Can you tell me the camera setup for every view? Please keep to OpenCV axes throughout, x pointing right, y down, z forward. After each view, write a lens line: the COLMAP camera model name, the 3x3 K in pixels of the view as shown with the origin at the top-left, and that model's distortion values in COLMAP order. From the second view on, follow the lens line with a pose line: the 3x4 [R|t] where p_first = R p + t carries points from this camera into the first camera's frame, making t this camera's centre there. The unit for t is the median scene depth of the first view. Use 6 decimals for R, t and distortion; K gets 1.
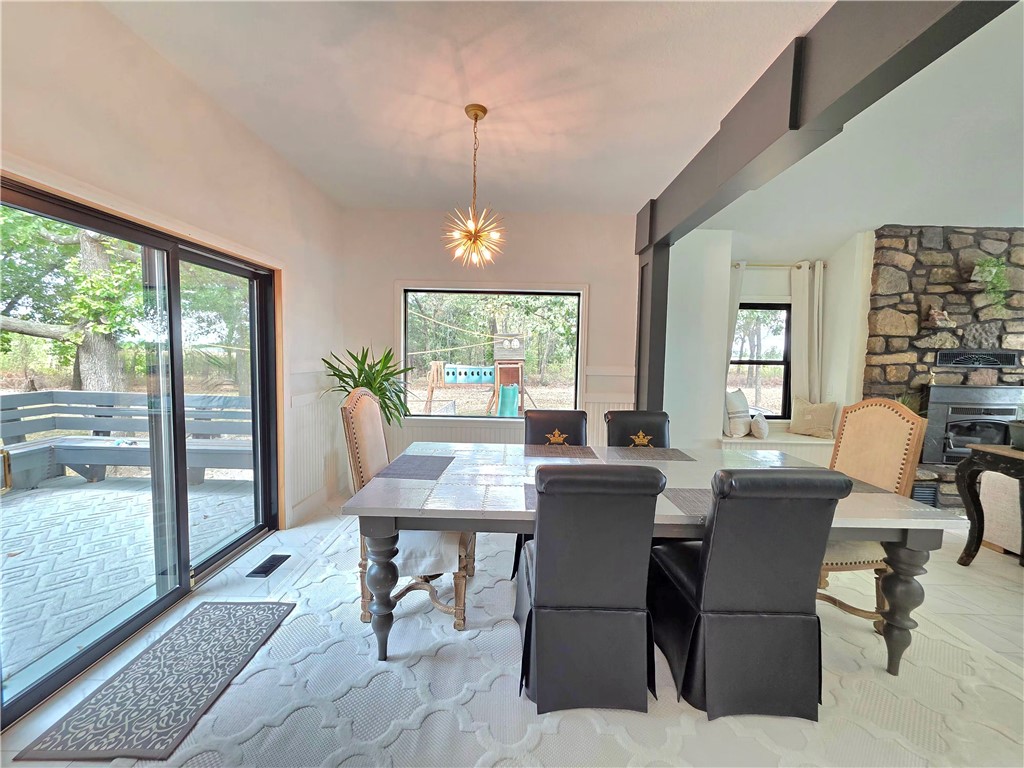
lens RADIAL K [[406.6, 0, 512.0], [0, 406.6, 384.0], [0, 0, 1]] dist [-0.000403, -0.000097]
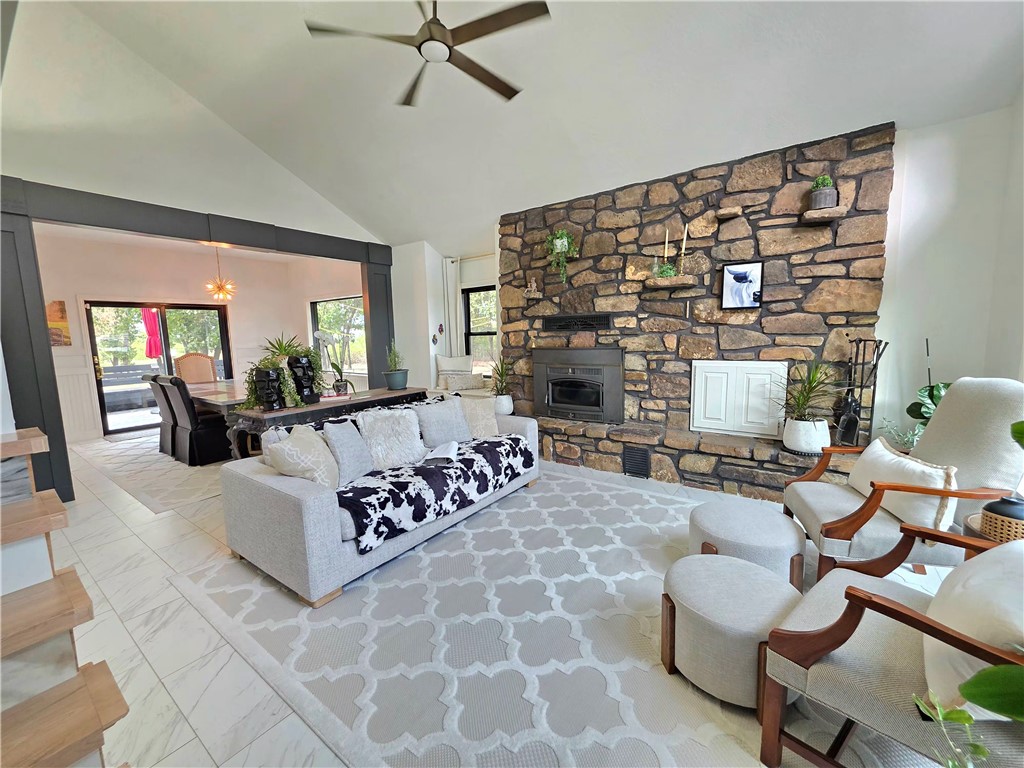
lens RADIAL K [[406.6, 0, 512.0], [0, 406.6, 384.0], [0, 0, 1]] dist [-0.000403, -0.000097]
pose [[0.813309, 0.030221, -0.581047, 1.655299], [0.000941, 0.998581, 0.053254, 0.043284], [0.581831, -0.043859, 0.812126, 0.014199]]
